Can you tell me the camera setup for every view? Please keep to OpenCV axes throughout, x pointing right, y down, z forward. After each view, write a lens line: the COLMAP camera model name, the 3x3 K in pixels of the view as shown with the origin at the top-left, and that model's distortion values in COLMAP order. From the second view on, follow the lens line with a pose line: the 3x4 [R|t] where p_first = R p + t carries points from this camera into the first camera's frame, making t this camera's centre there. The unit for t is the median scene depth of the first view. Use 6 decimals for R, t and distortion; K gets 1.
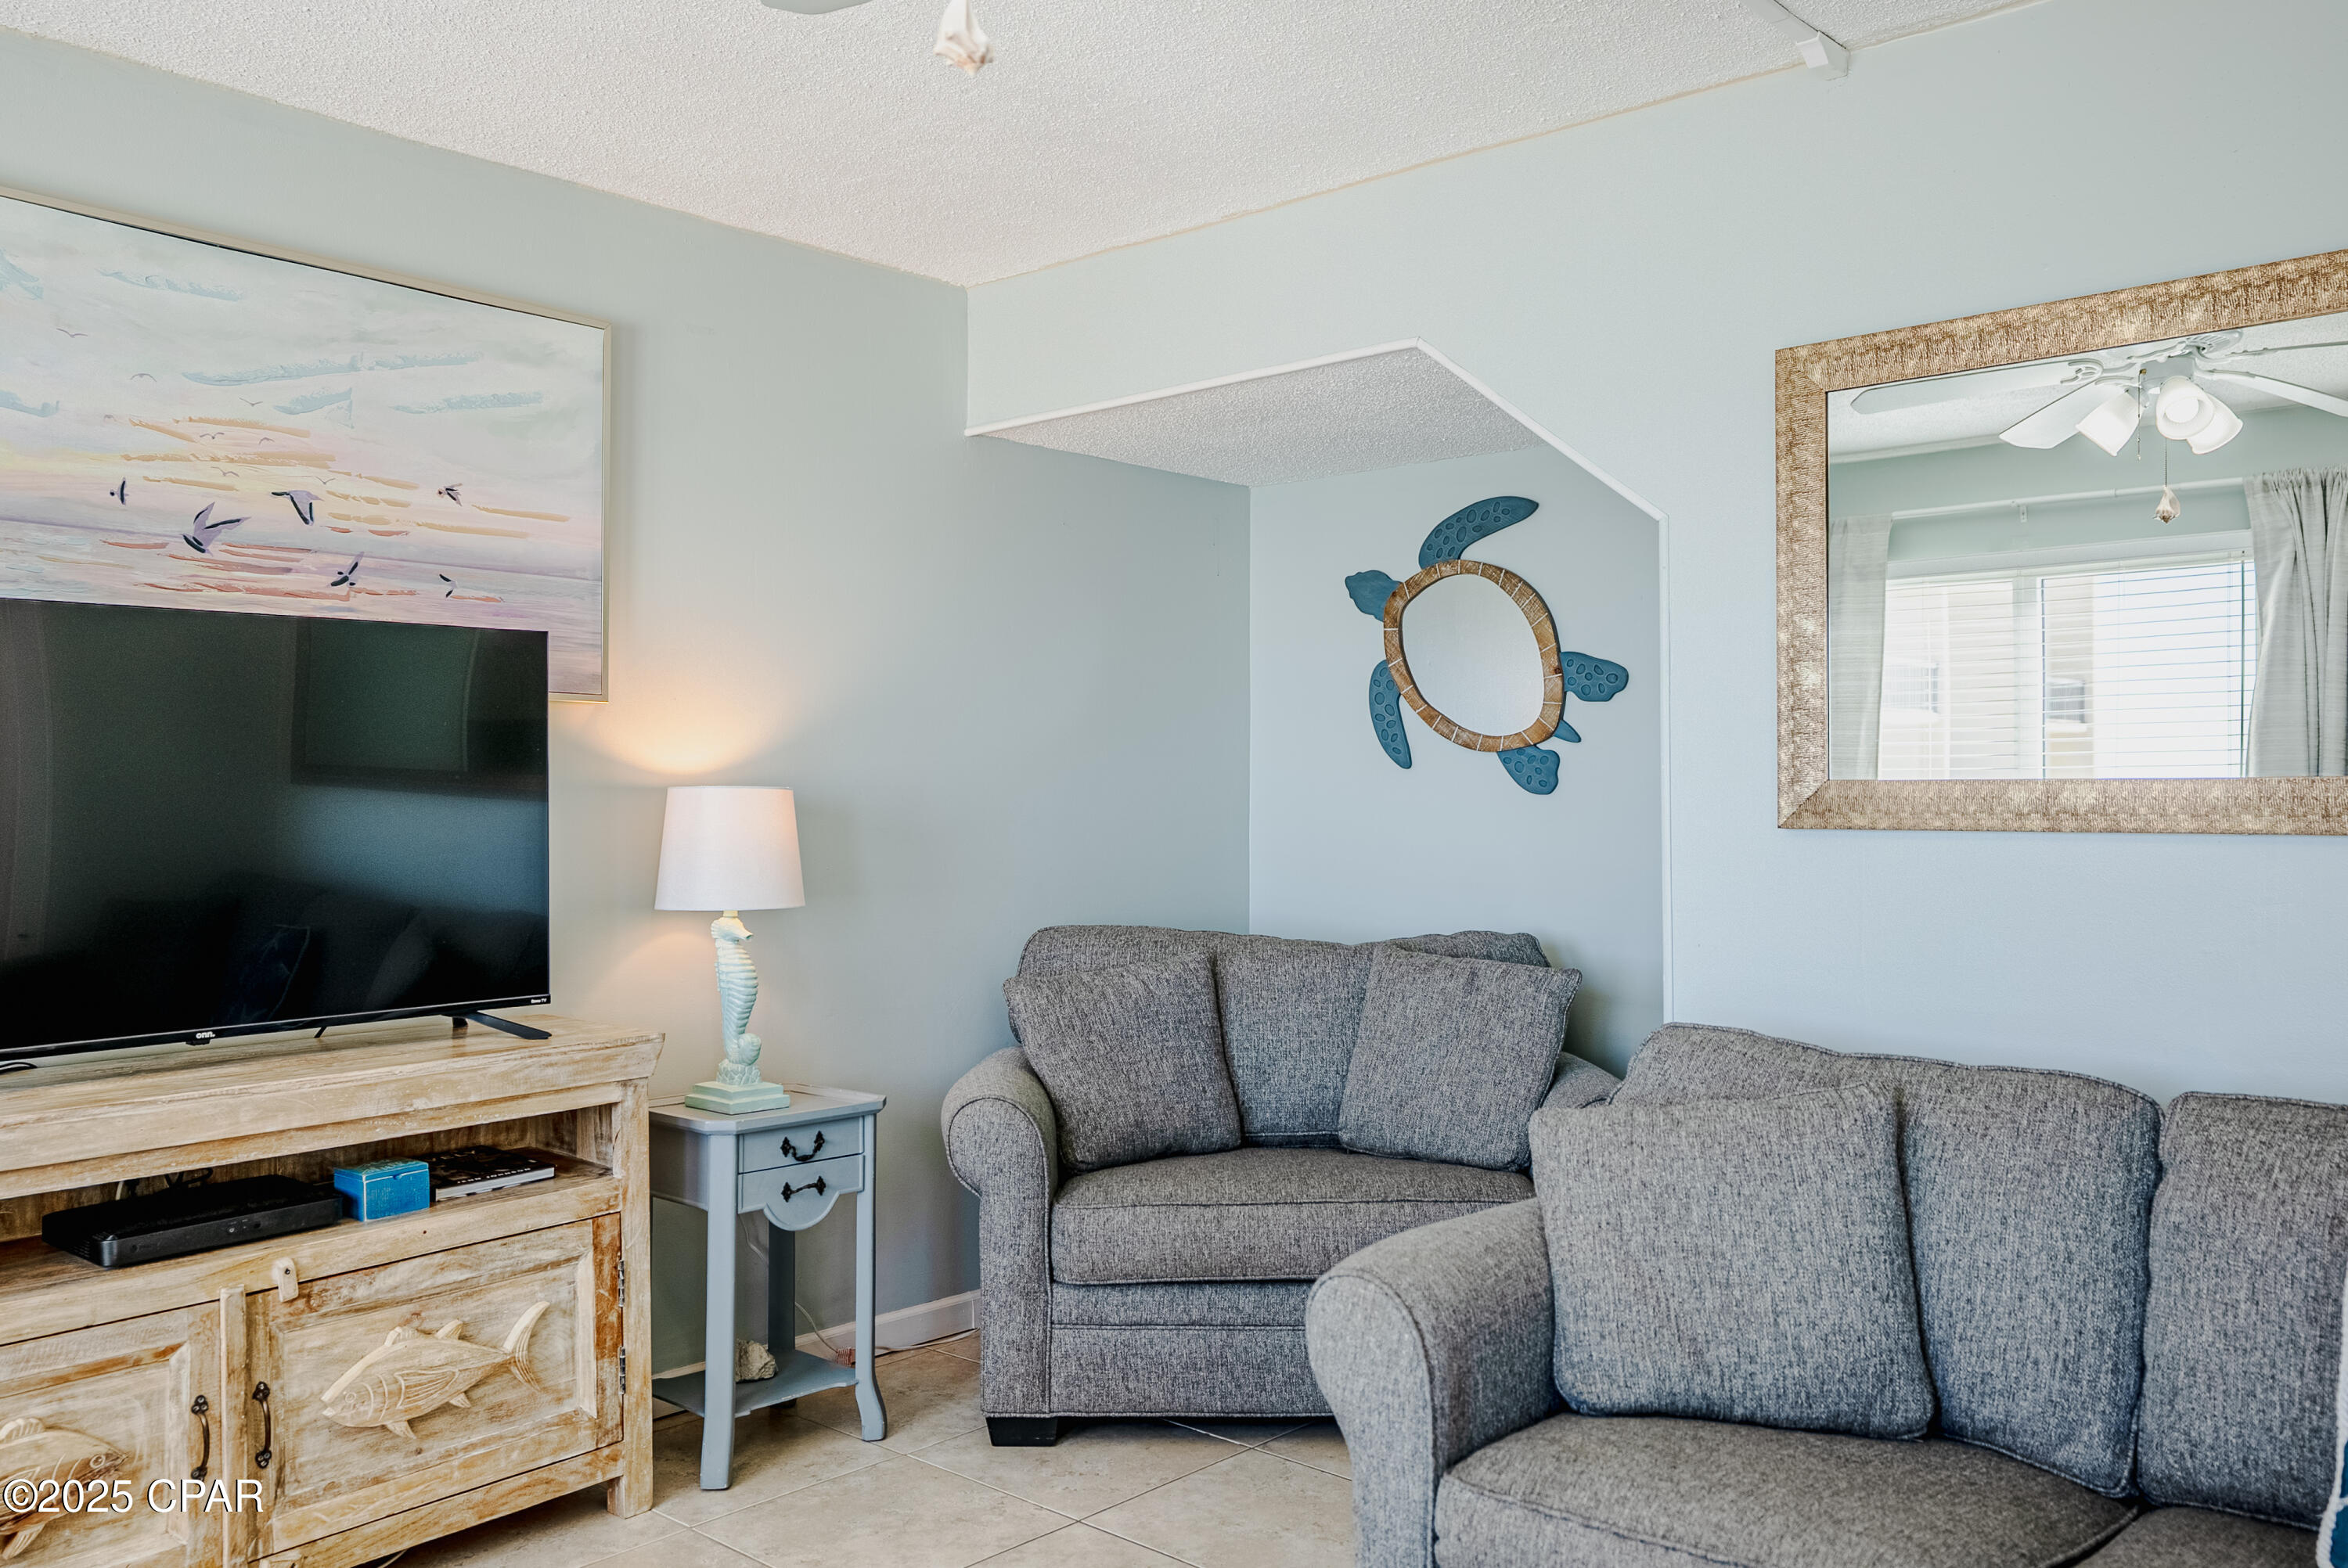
lens RADIAL K [[1852.4, 0, 1182.9], [0, 1852.4, 779.7], [0, 0, 1]] dist [-0.000032, 0.045578]
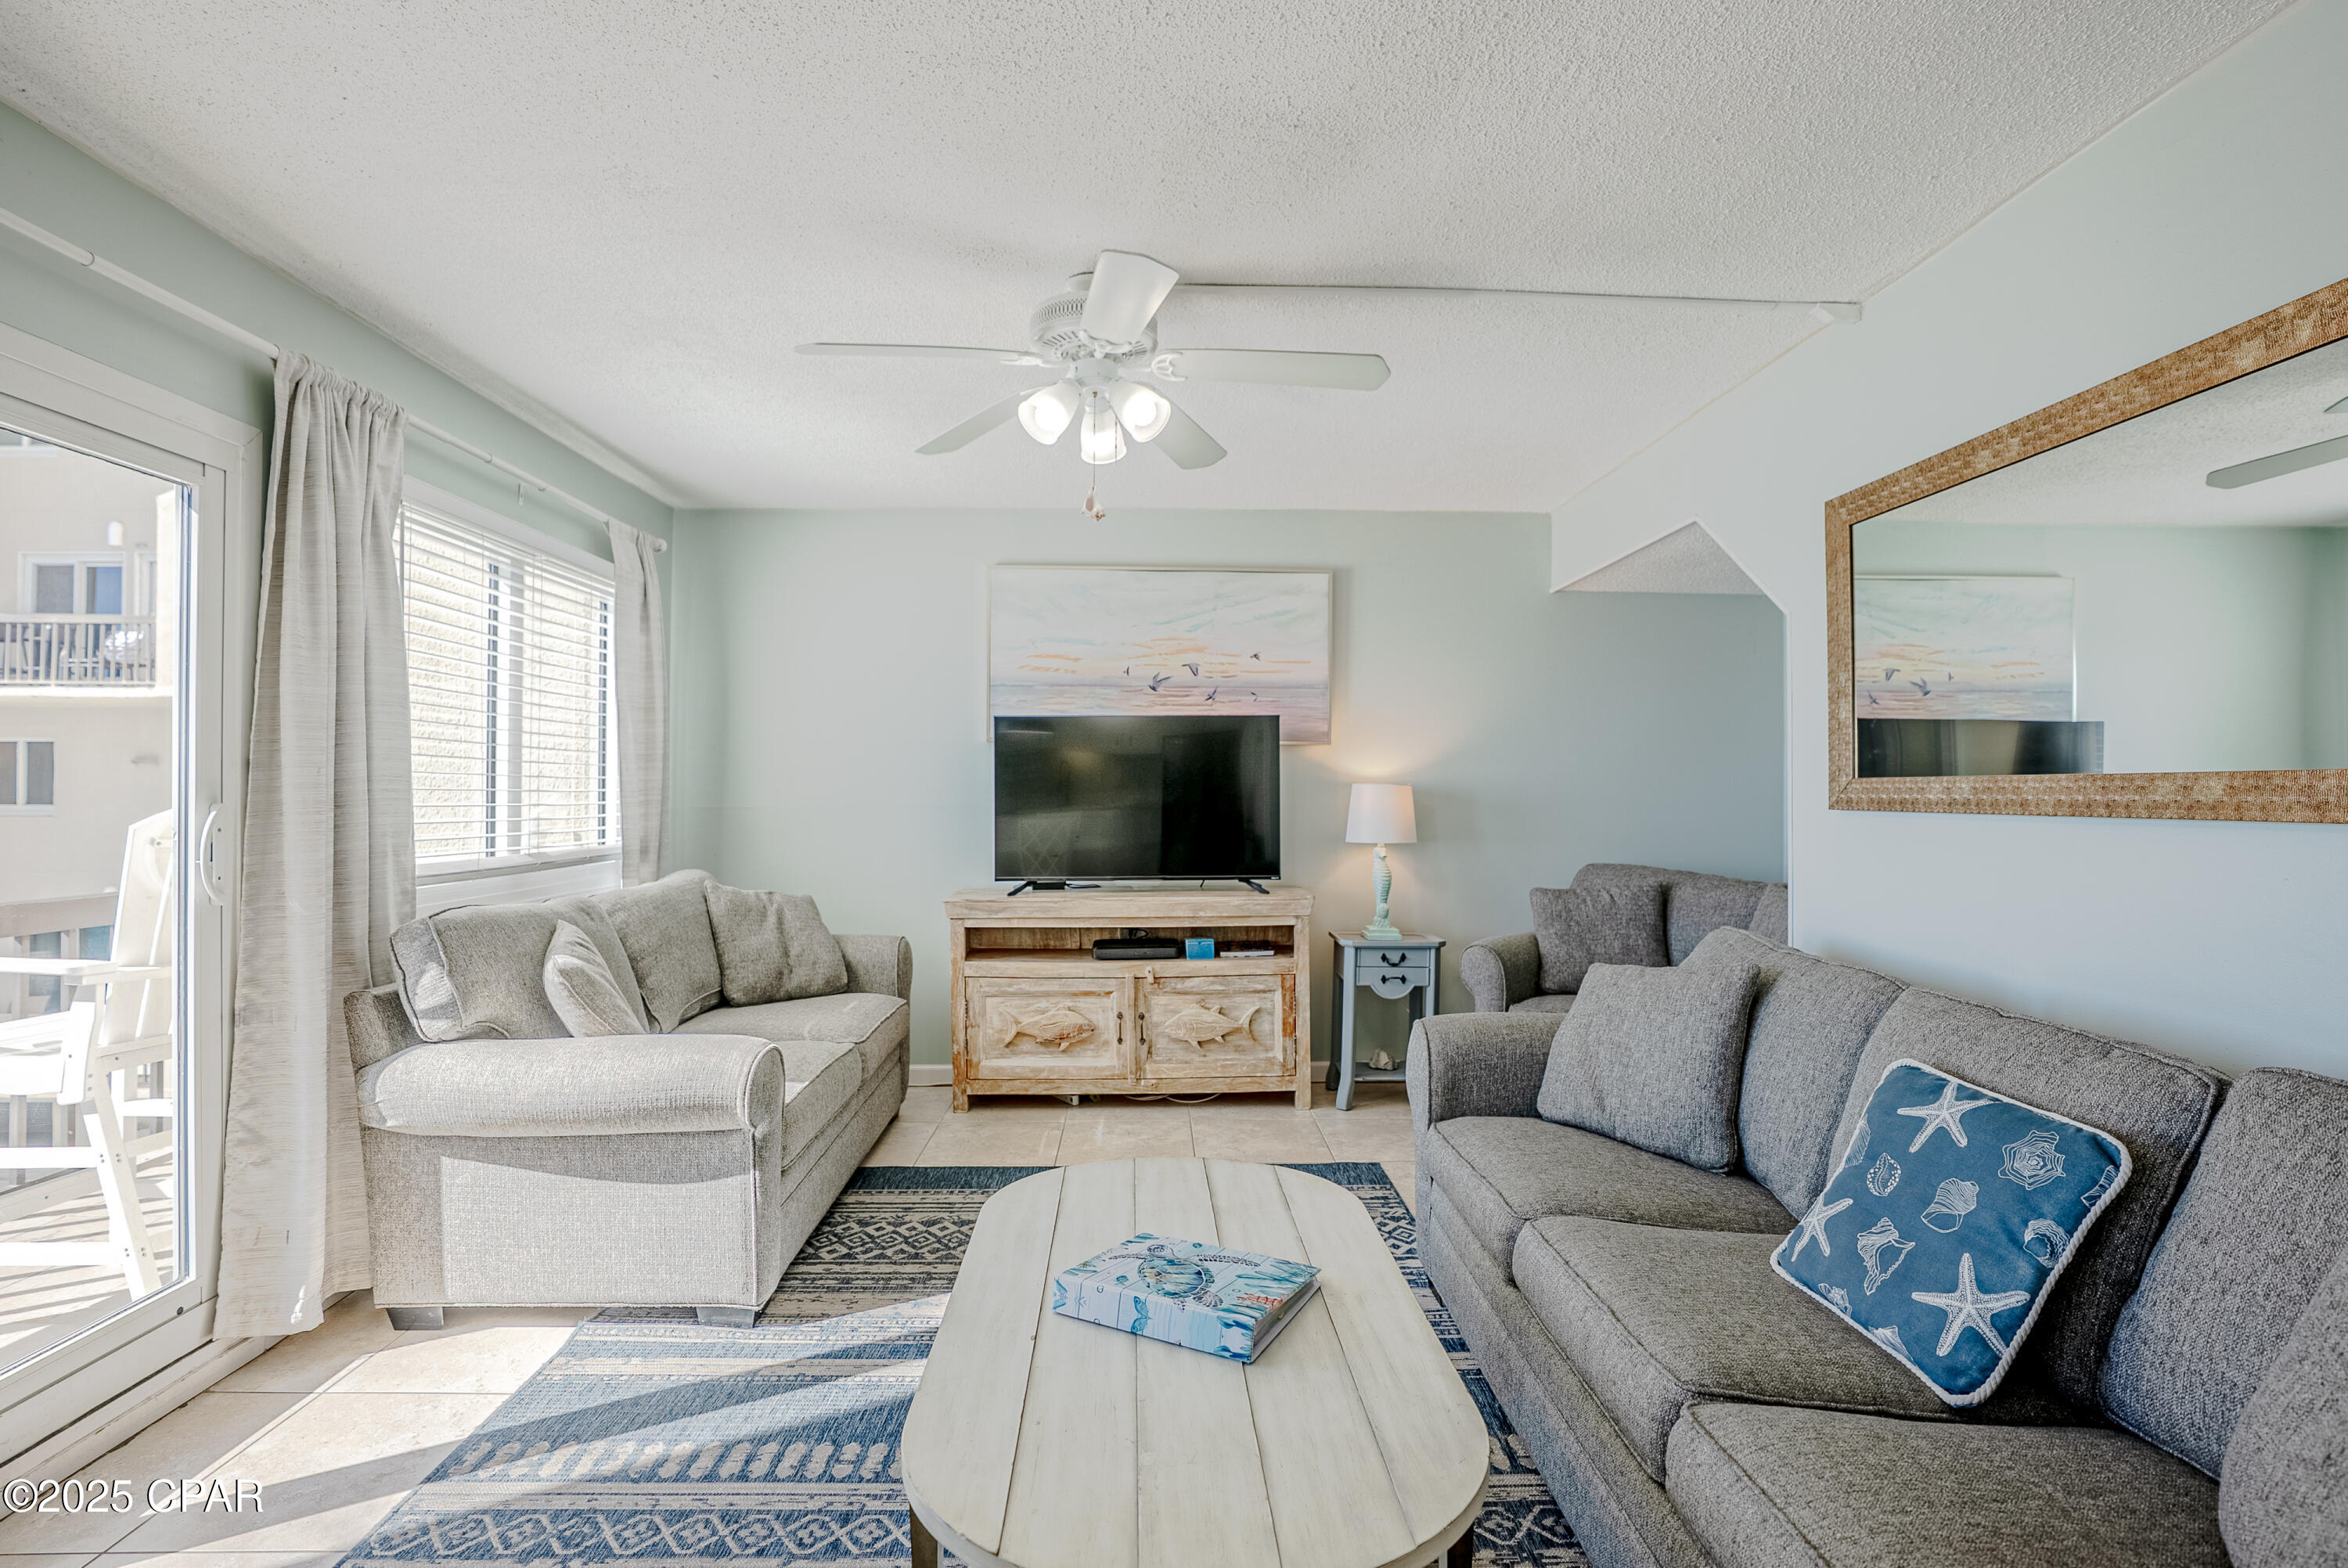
lens RADIAL K [[1096.7, 0, 1168.6], [0, 1096.7, 783.5], [0, 0, 1]] dist [-0.068258, 0.024217]
pose [[0.684036, 0.000048, -0.729448, 0.556698], [0.000346, 1.000000, 0.000390, 0.003055], [0.729448, -0.000519, 0.684036, -0.013340]]
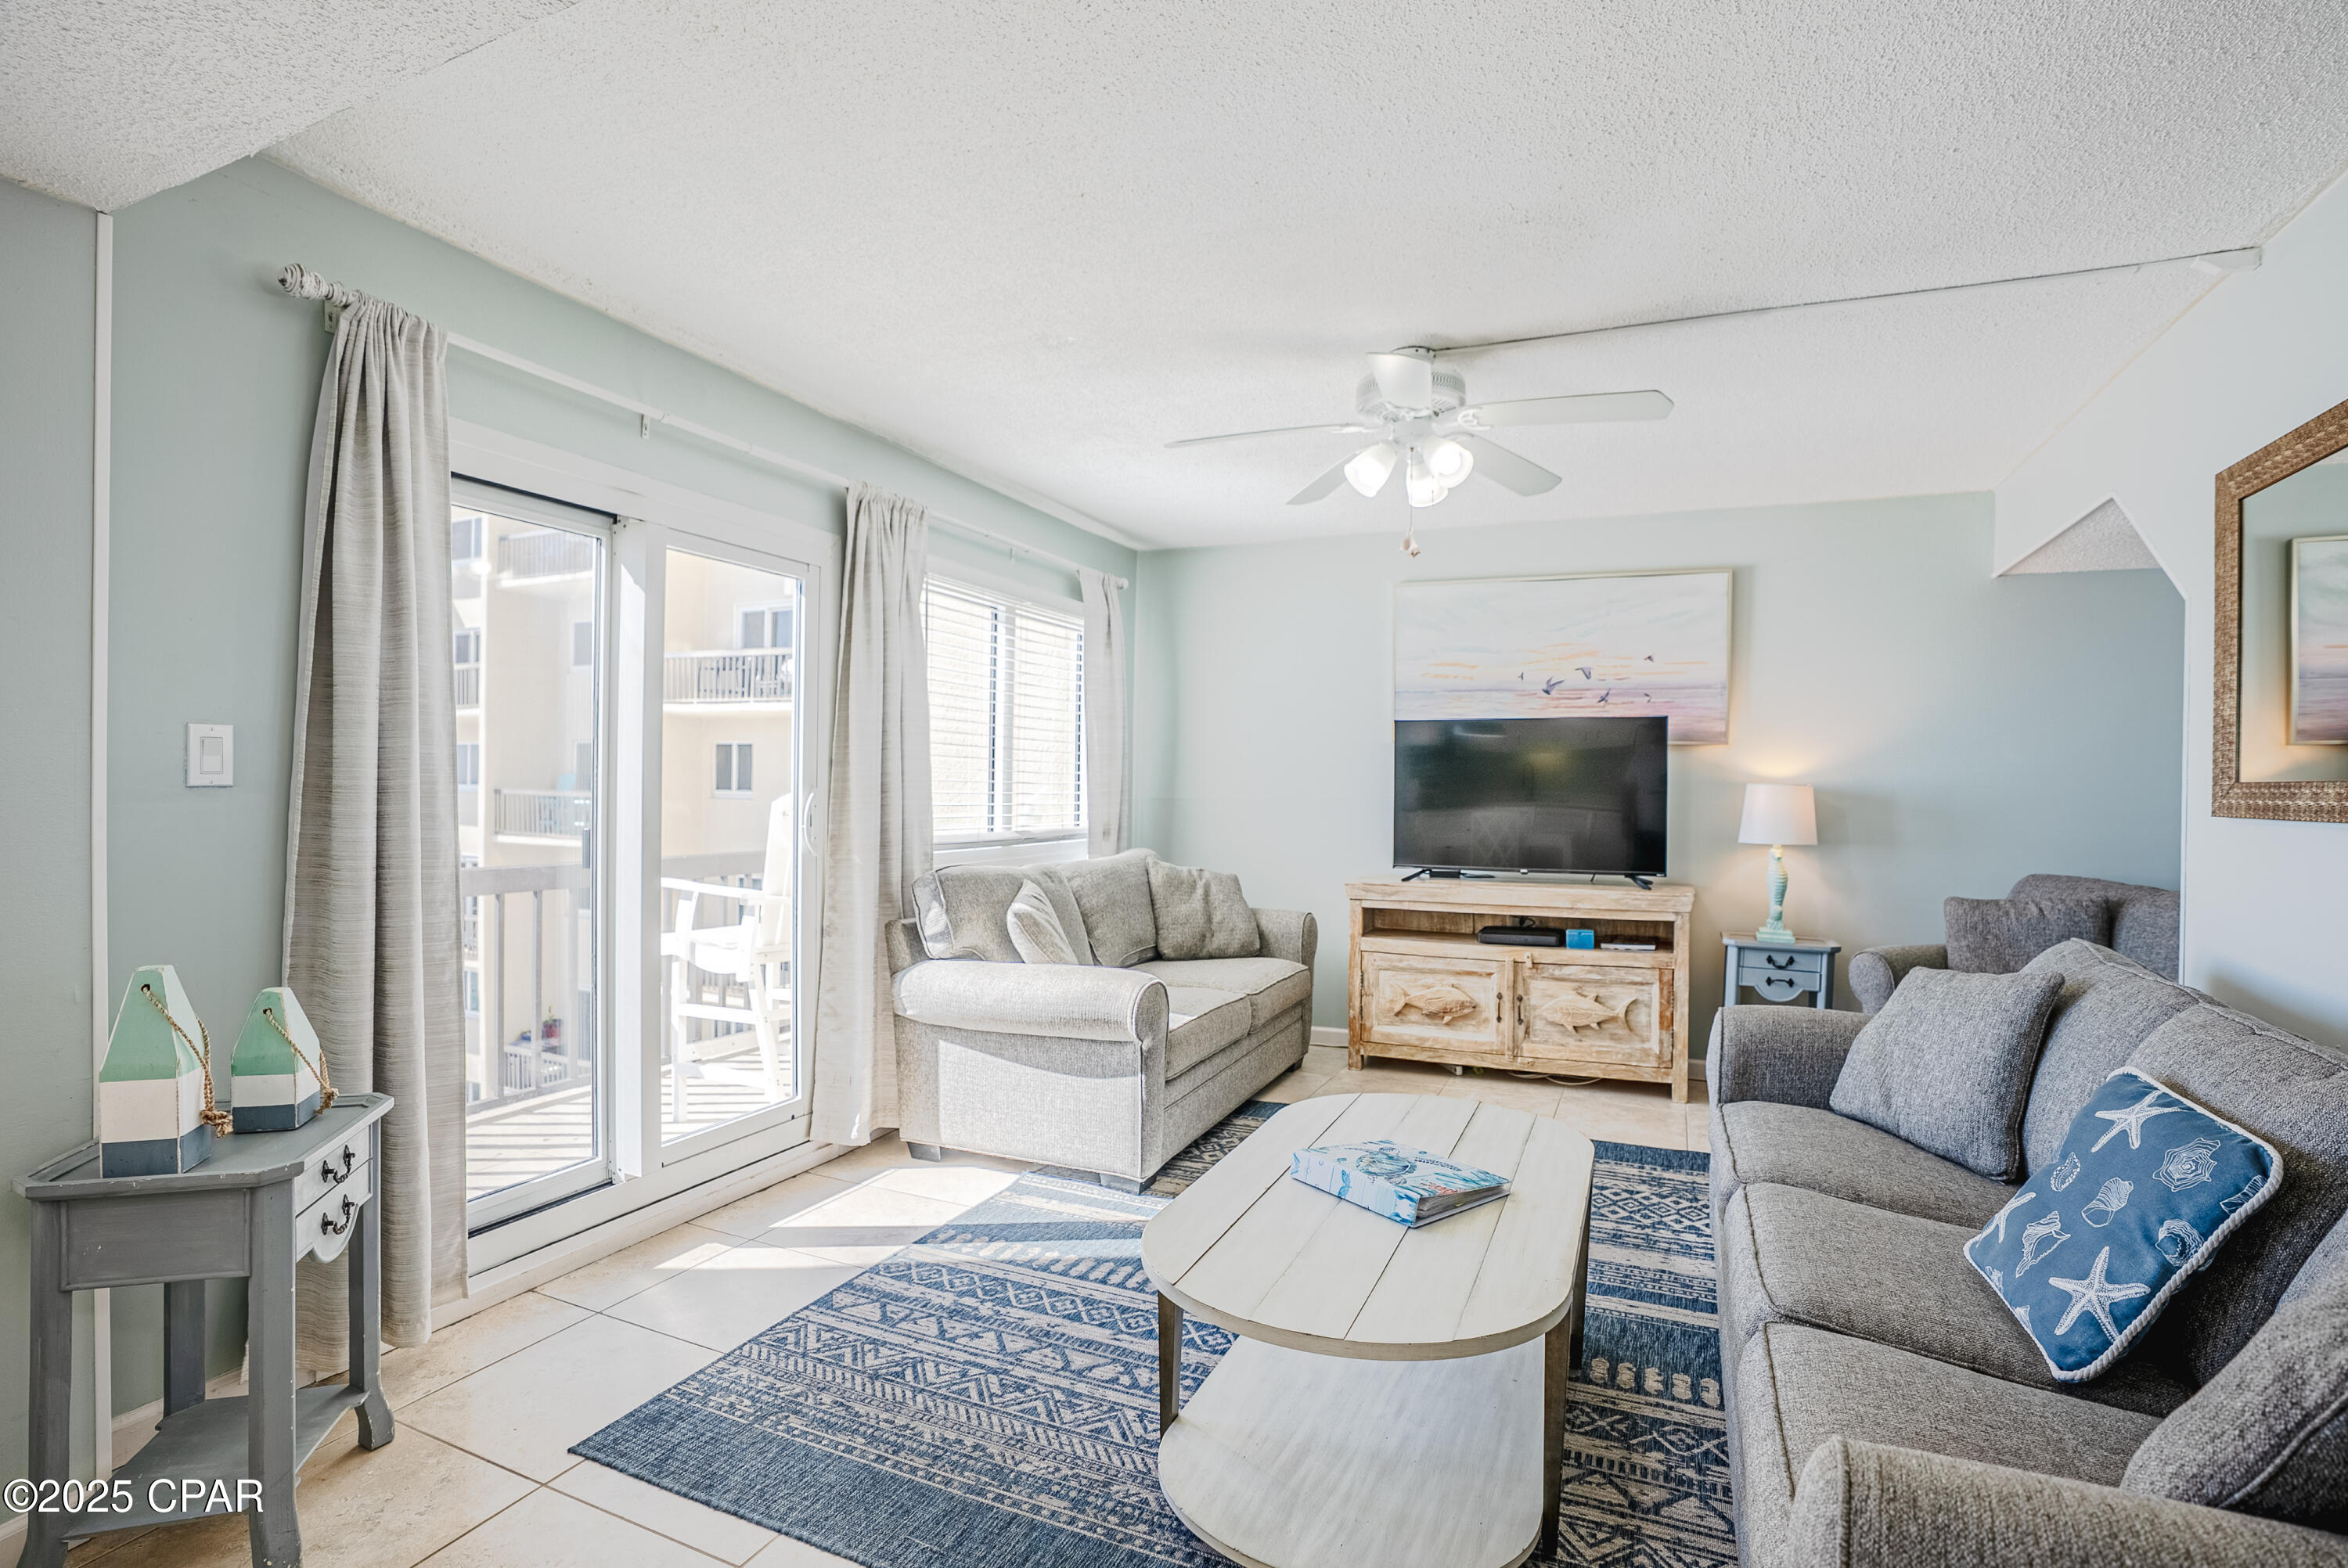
lens RADIAL K [[1096.7, 0, 1205.6], [0, 1096.7, 795.3], [0, 0, 1]] dist [-0.068258, 0.024217]
pose [[0.322440, 0.016821, -0.946440, 0.771140], [-0.008348, 0.999854, 0.014926, 0.003711], [0.946553, 0.003089, 0.322534, 0.024033]]
